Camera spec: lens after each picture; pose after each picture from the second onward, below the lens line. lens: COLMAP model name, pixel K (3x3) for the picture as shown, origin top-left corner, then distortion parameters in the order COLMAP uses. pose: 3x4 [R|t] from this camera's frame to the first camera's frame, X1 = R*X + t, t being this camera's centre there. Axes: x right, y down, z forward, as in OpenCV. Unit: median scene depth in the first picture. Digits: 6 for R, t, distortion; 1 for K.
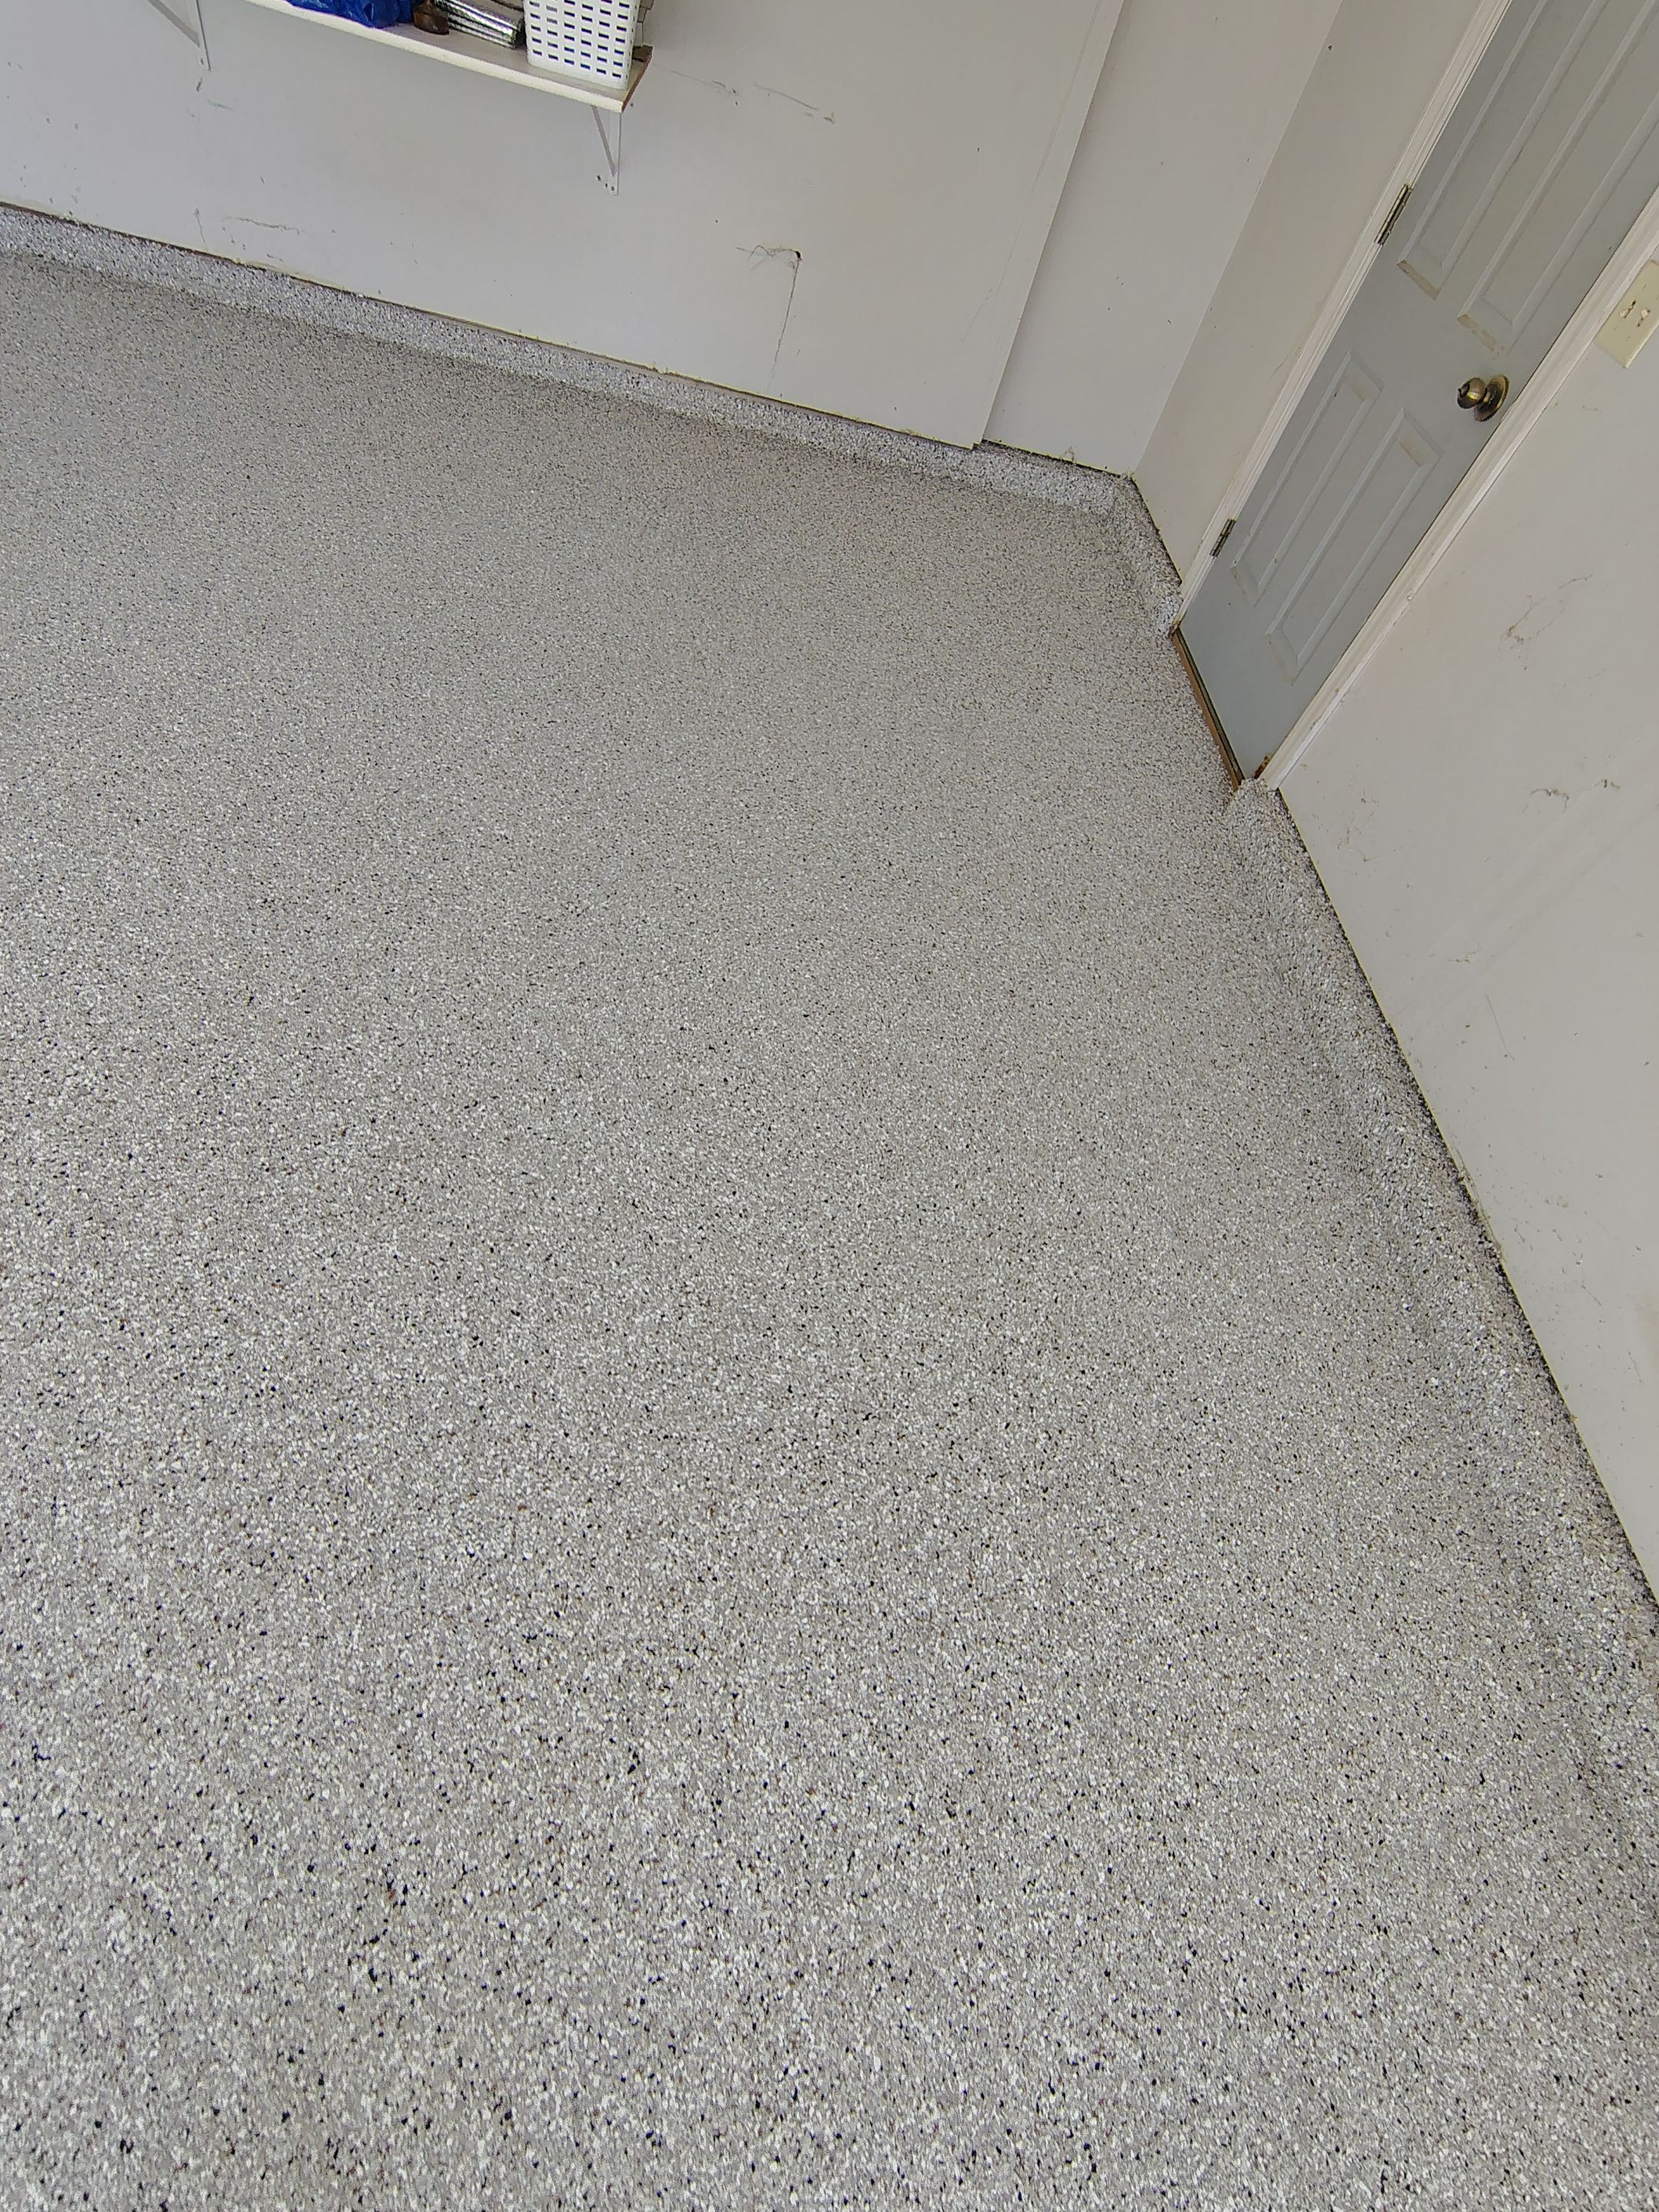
lens RADIAL K [[1039.7, 0, 822.8], [0, 1039.7, 1096.9], [0, 0, 1]] dist [-0.011420, 0.005757]
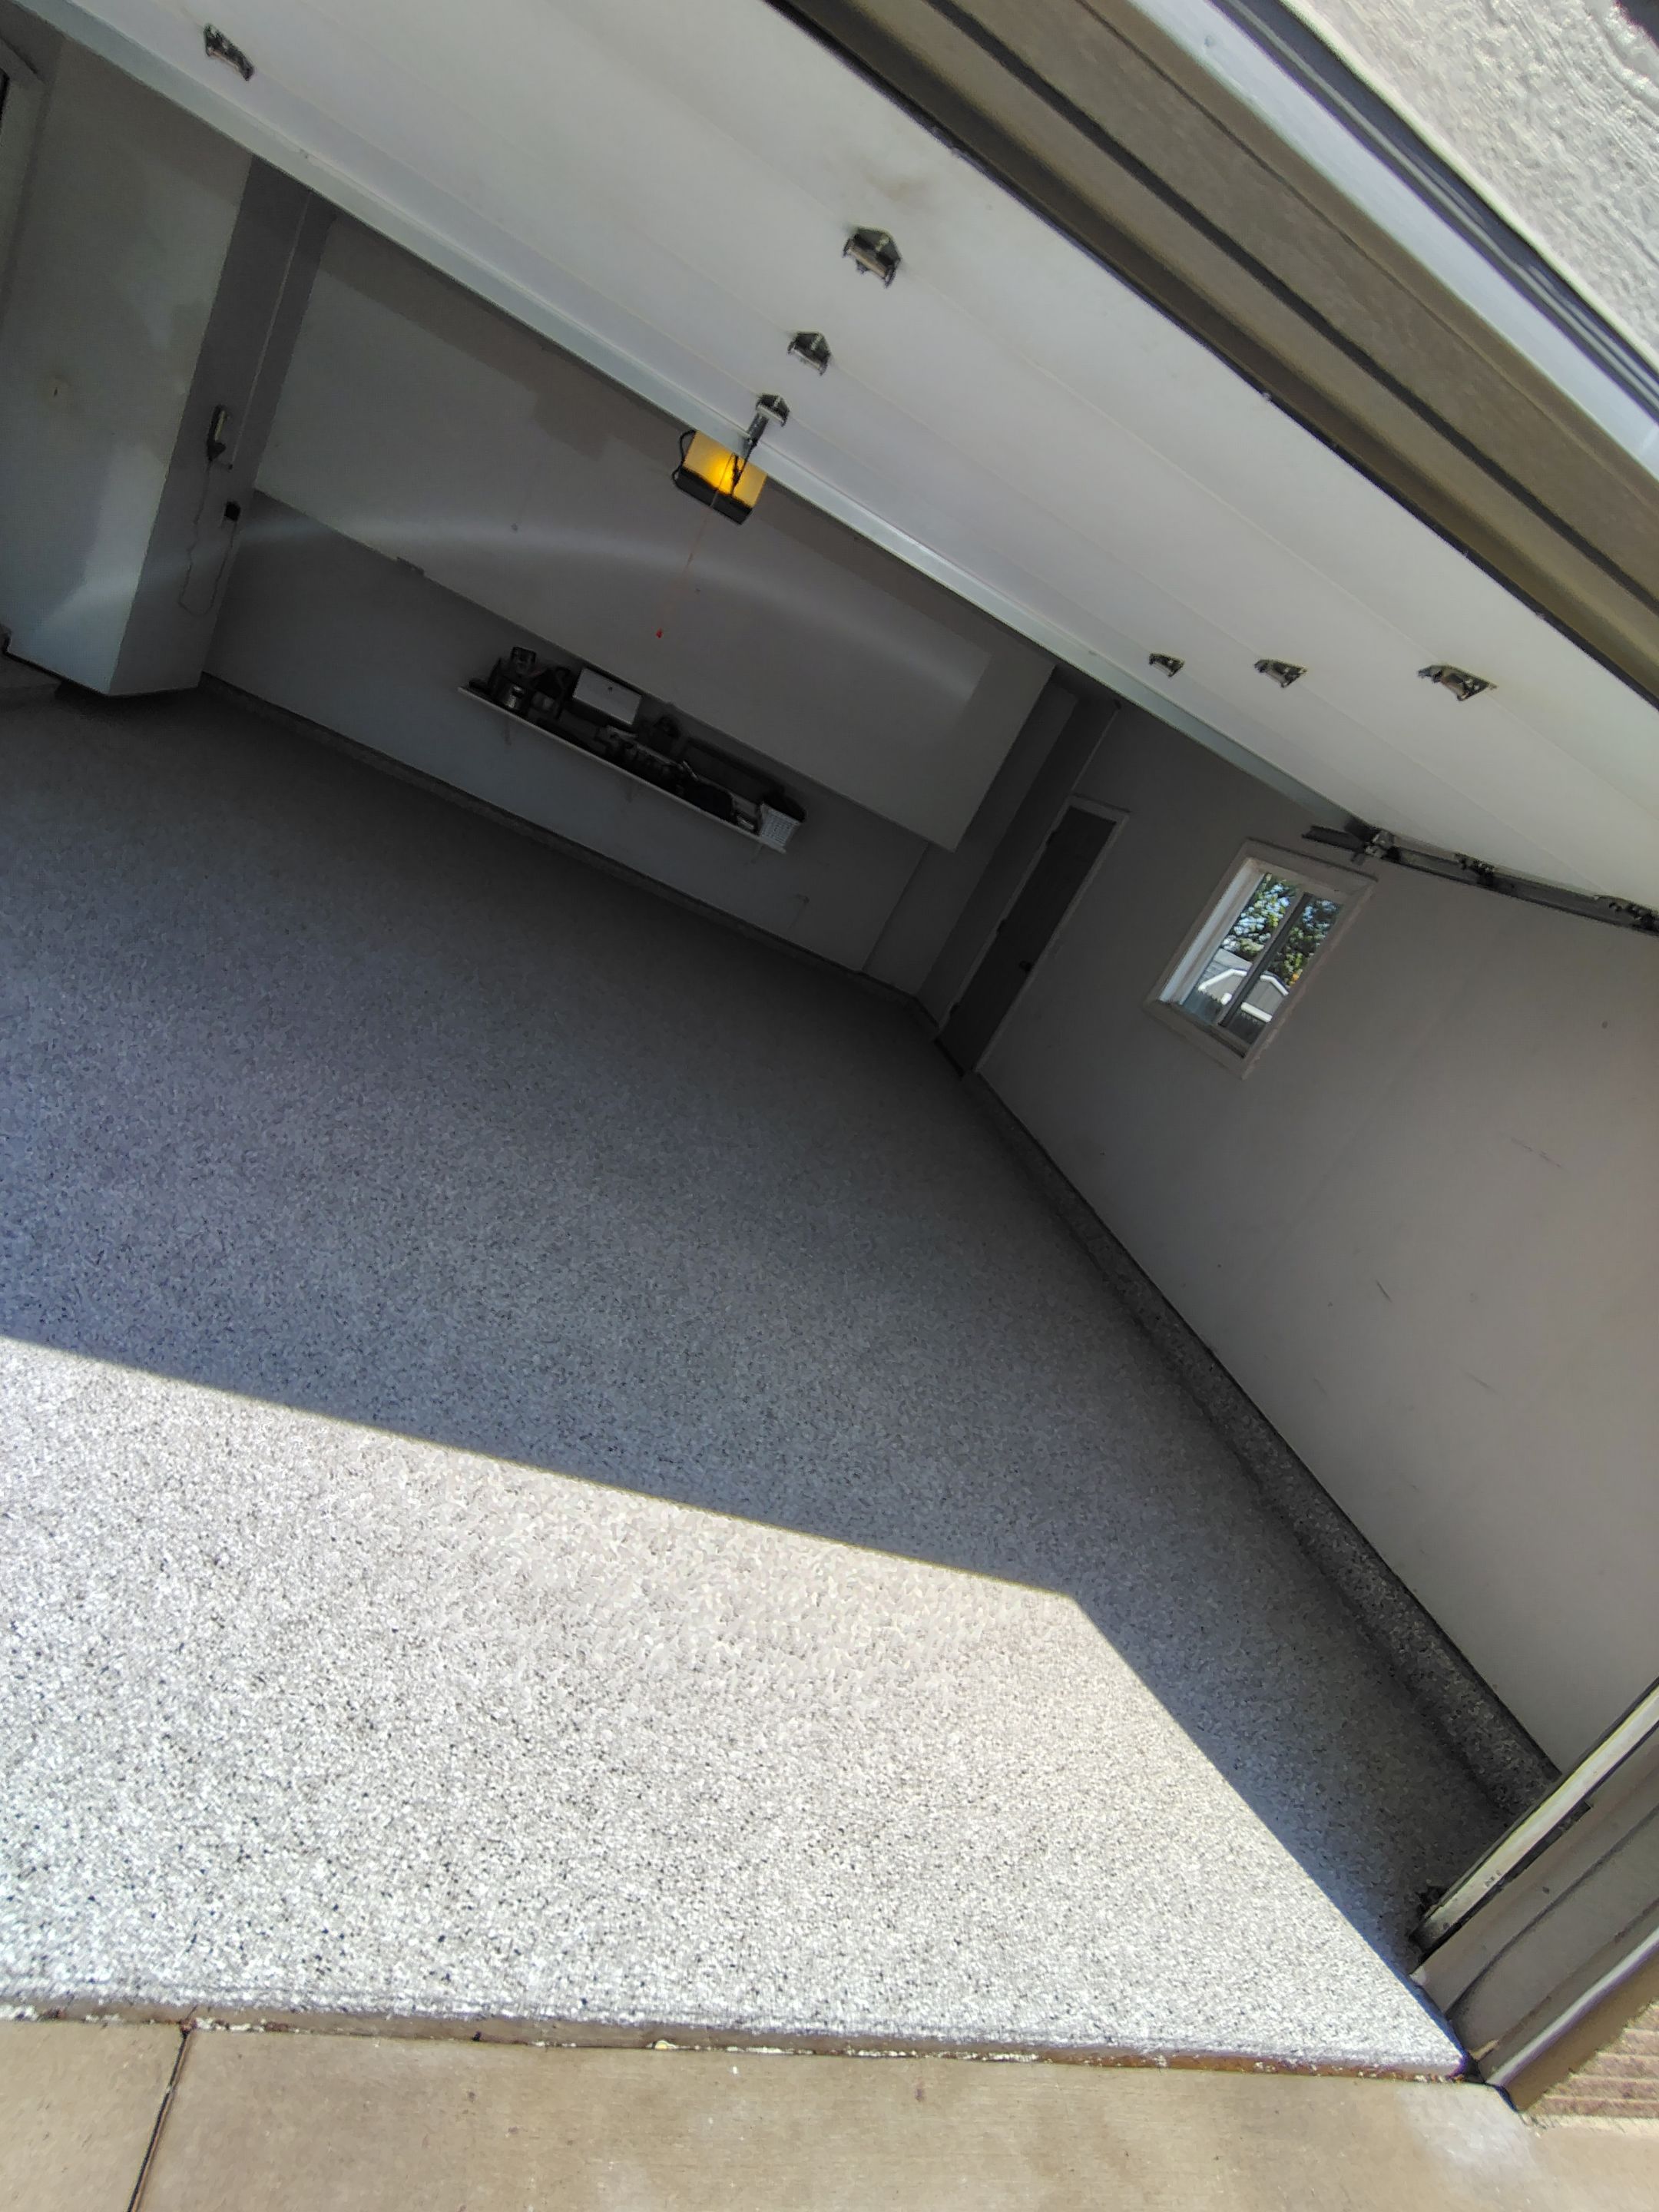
lens RADIAL K [[1039.7, 0, 814.7], [0, 1039.7, 1092.4], [0, 0, 1]] dist [-0.011420, 0.005757]
pose [[0.960141, 0.167844, 0.223513, -0.561278], [-0.029788, 0.856528, -0.515241, 1.108349], [-0.277925, 0.488046, 0.827387, -1.099989]]
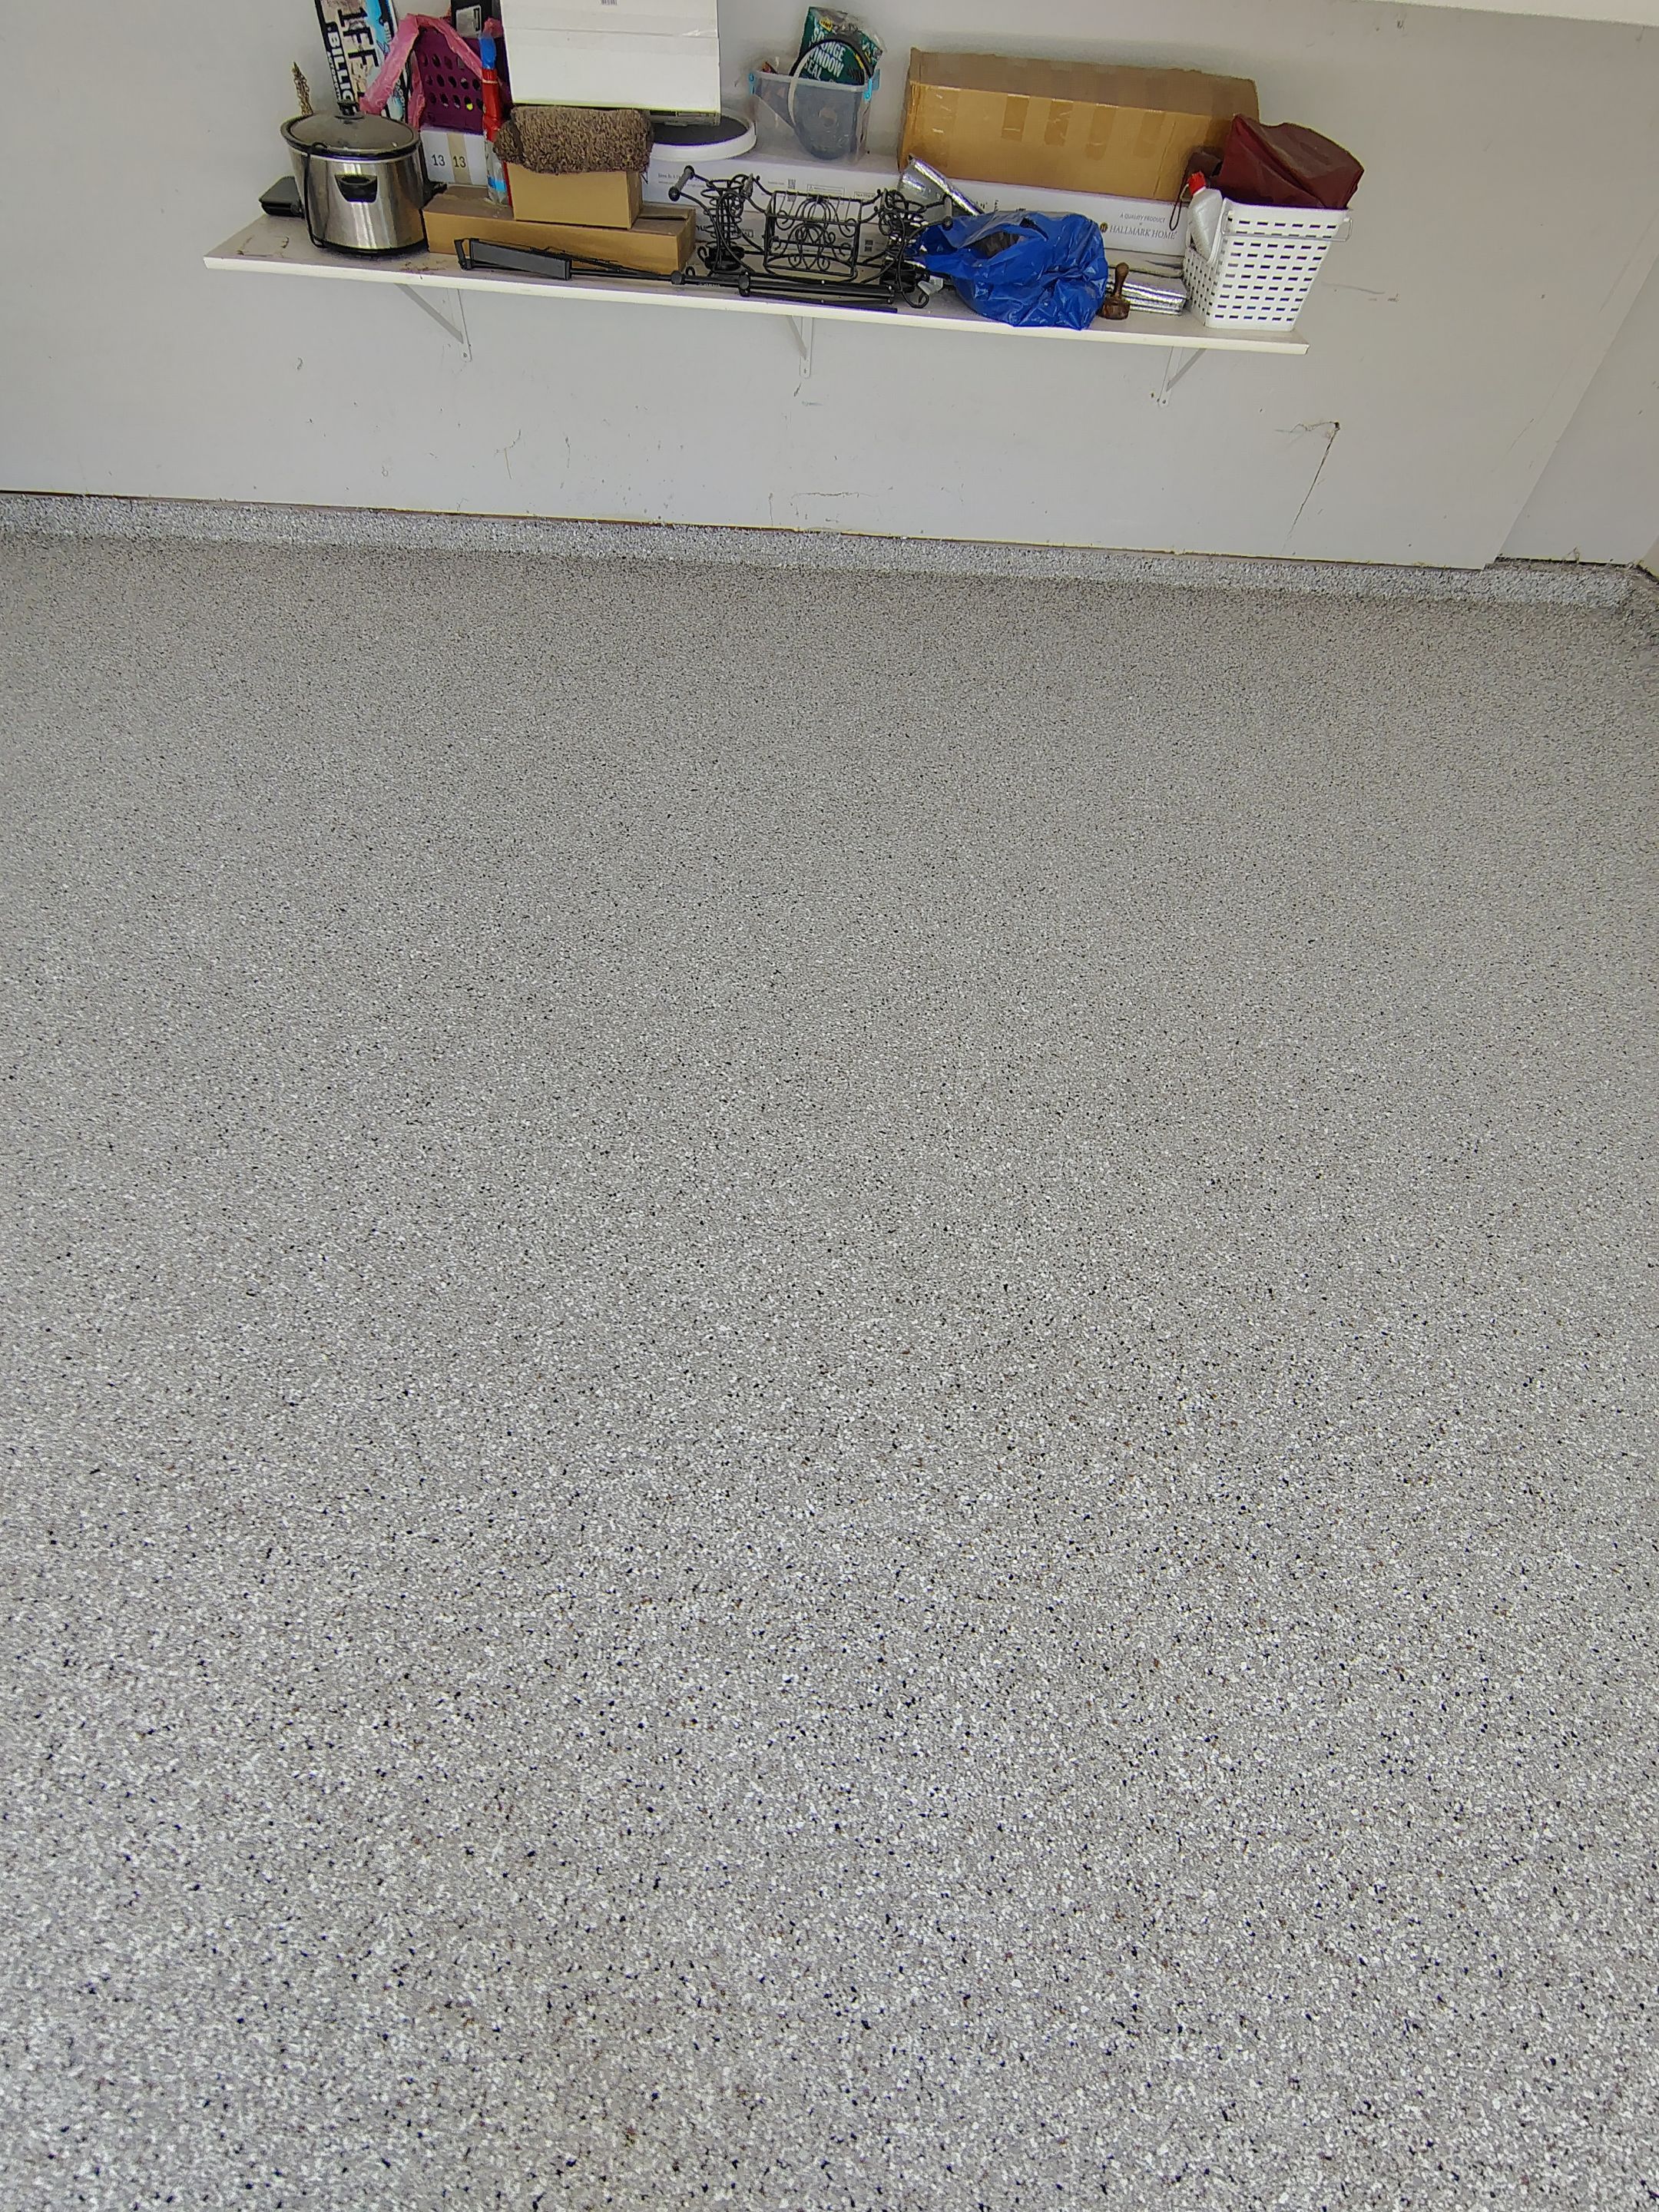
lens RADIAL K [[1039.7, 0, 817.7], [0, 1039.7, 1097.8], [0, 0, 1]] dist [-0.011420, 0.005757]
pose [[0.985764, -0.110826, -0.126443, -0.488959], [0.103972, 0.992793, -0.059595, -0.156491], [0.132136, 0.045600, 0.990182, -0.044553]]
